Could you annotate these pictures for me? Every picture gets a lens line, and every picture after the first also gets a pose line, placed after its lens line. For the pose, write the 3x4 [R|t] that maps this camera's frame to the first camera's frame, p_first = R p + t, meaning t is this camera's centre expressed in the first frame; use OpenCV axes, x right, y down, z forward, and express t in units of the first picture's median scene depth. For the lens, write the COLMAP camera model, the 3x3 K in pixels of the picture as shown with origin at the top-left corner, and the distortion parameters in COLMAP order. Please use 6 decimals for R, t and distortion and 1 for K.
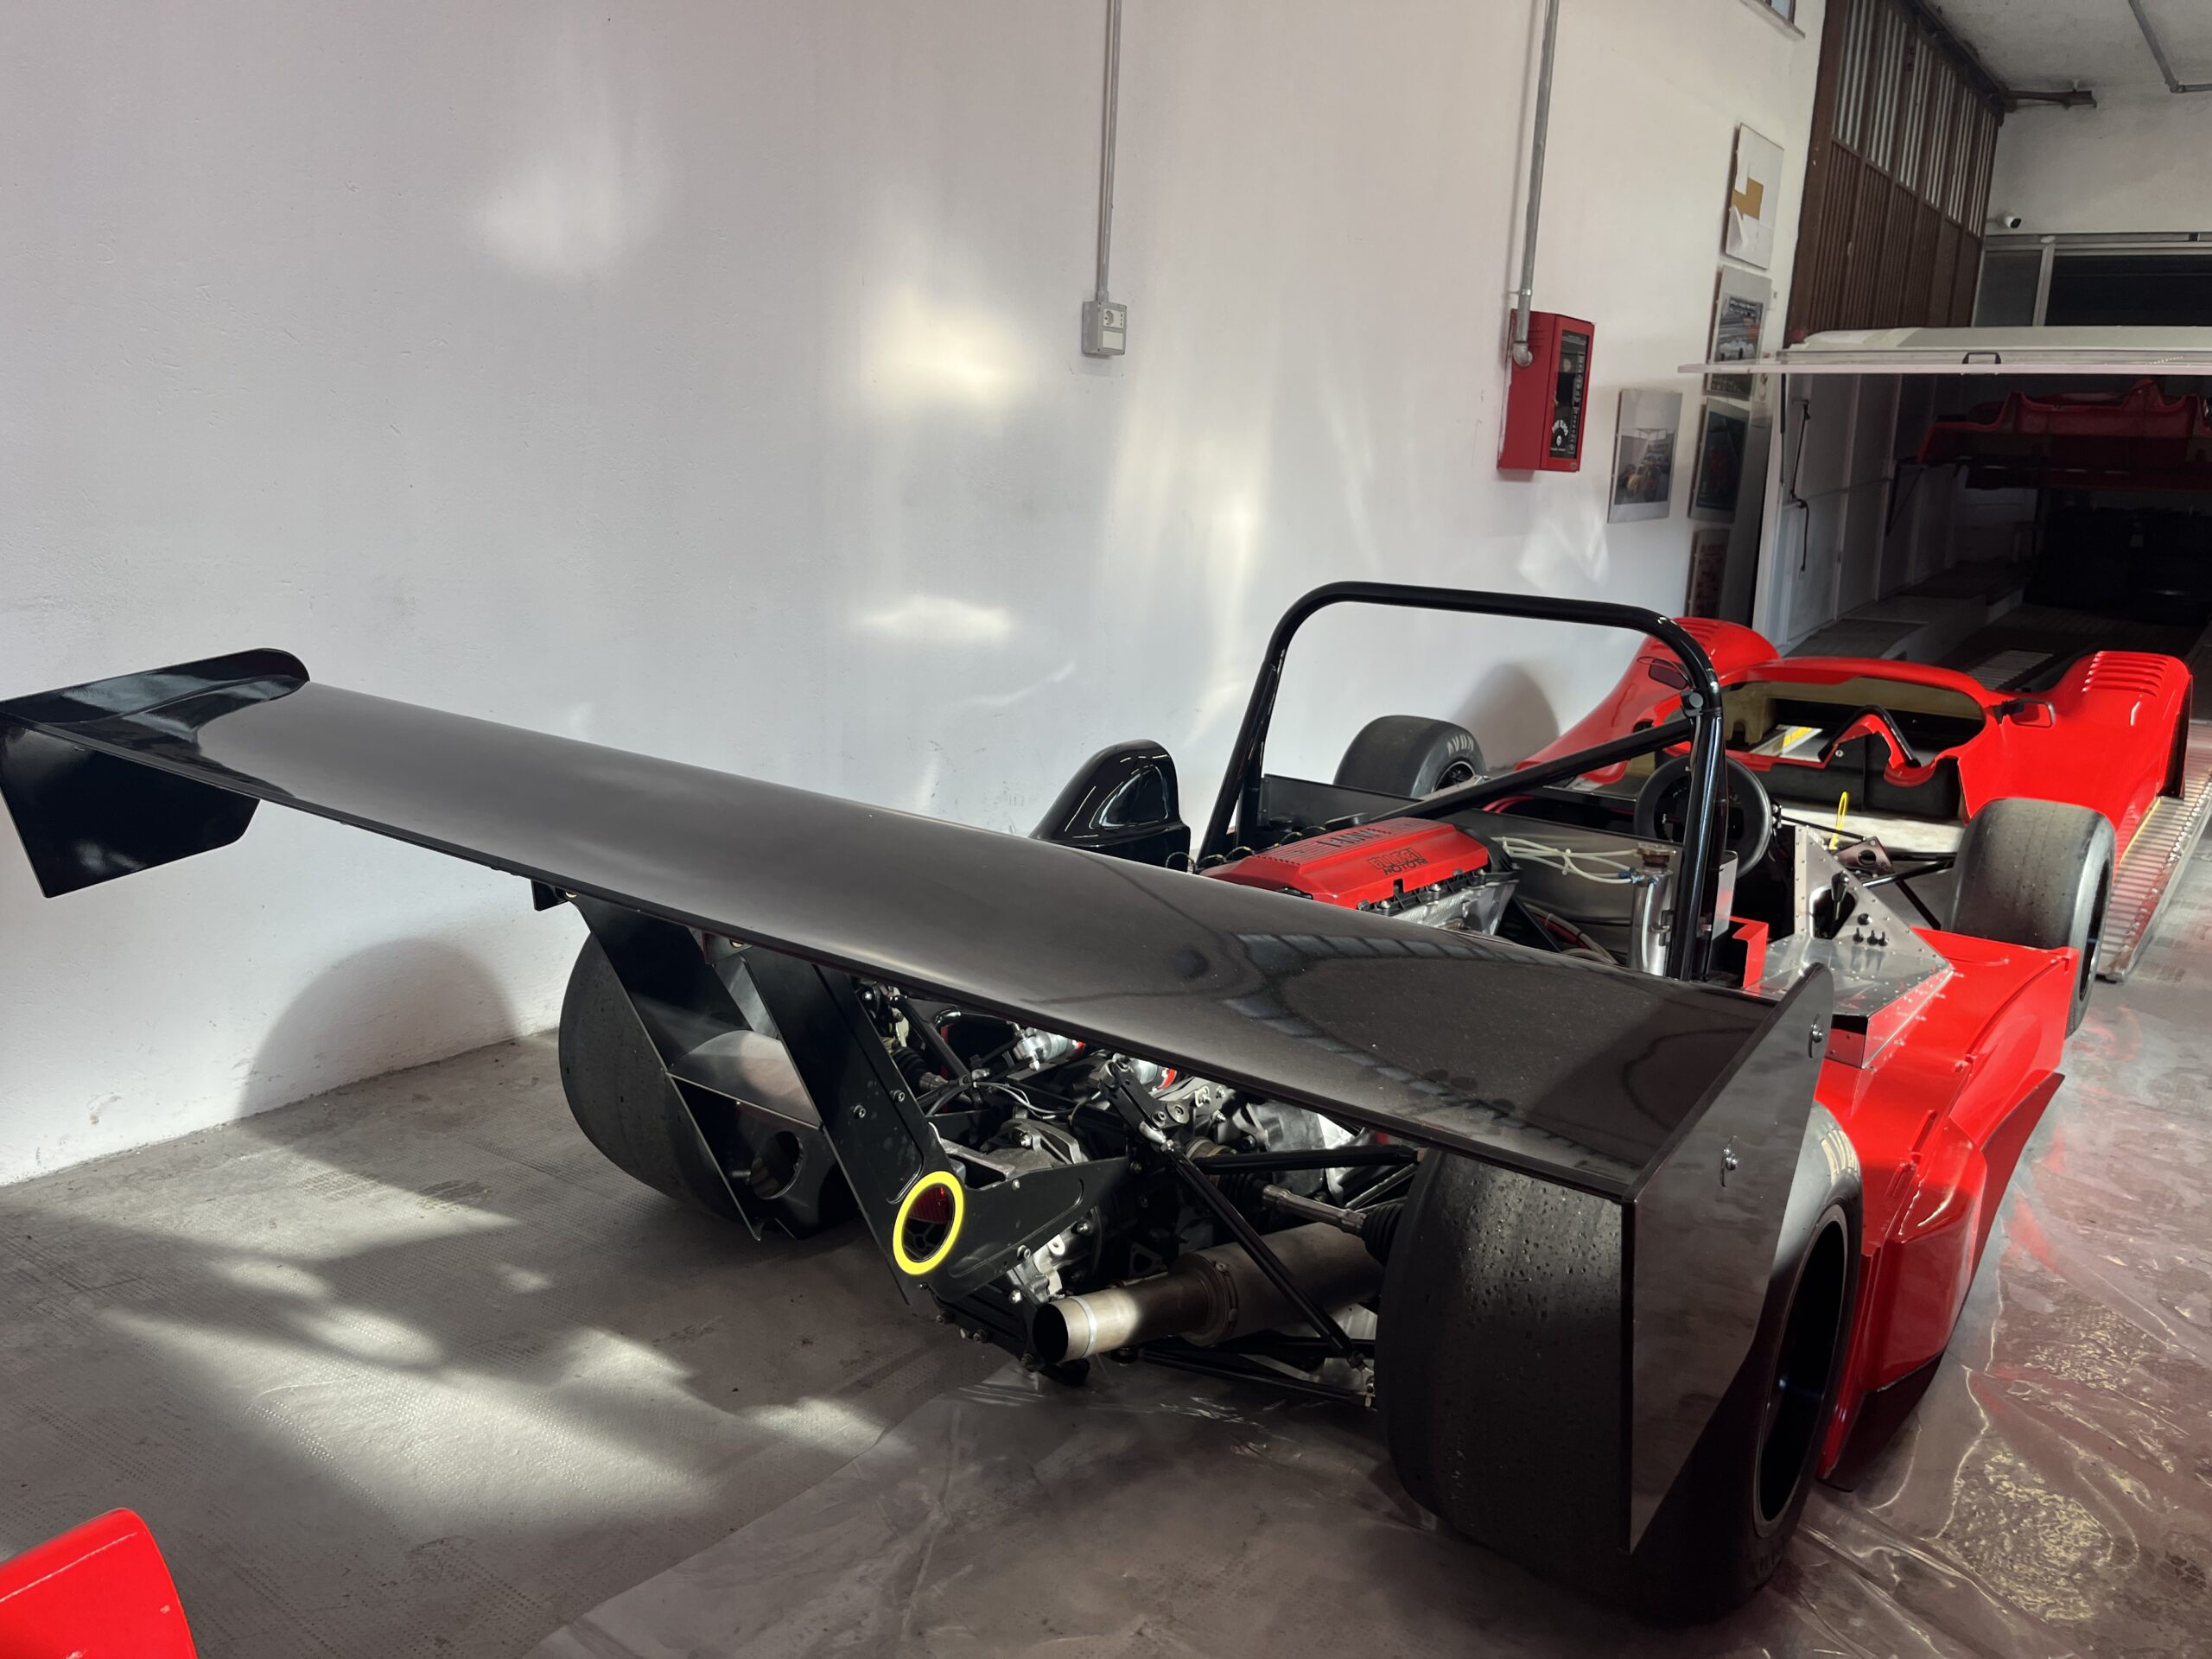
lens RADIAL K [[1656.8, 0, 1107.1], [0, 1656.8, 822.2], [0, 0, 1]] dist [0.039278, -0.044400]
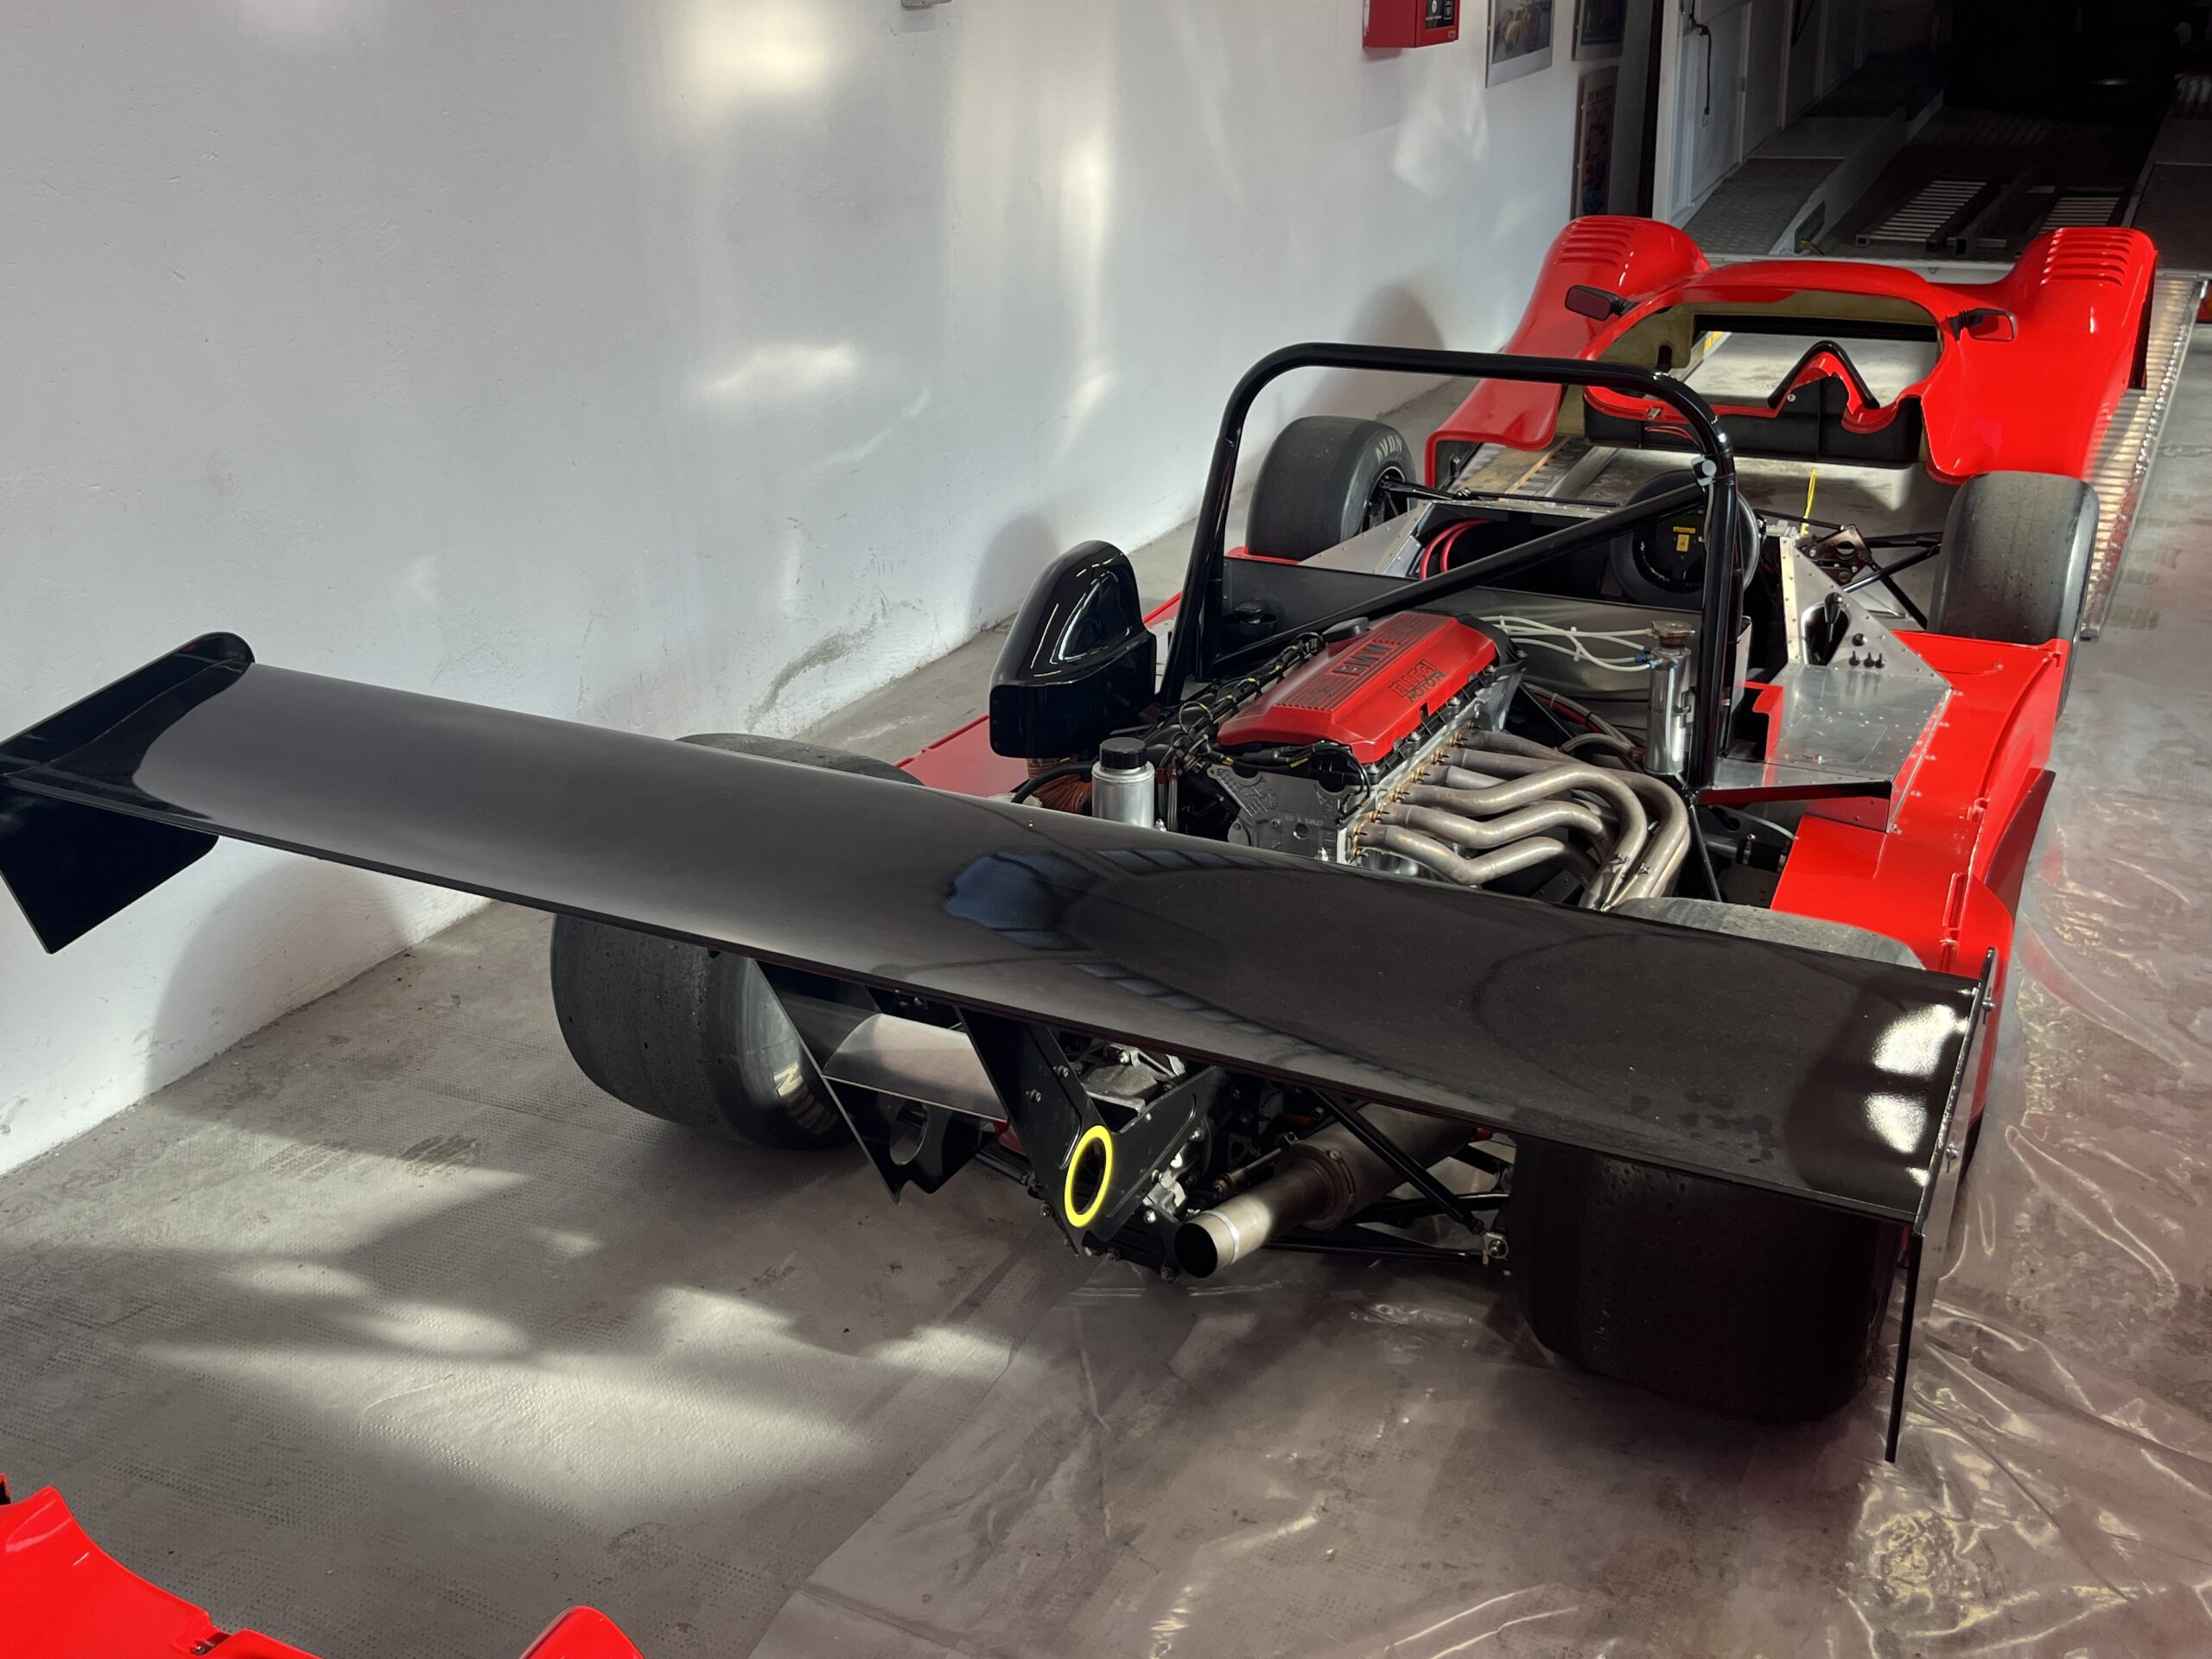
lens RADIAL K [[2076.8, 0, 1112.3], [0, 2076.8, 826.0], [0, 0, 1]] dist [0.025126, 0.000000]
pose [[0.985800, -0.122428, 0.114933, -0.135746], [0.098403, 0.975777, 0.195388, -0.138436], [-0.136070, -0.181303, 0.973968, -0.132473]]
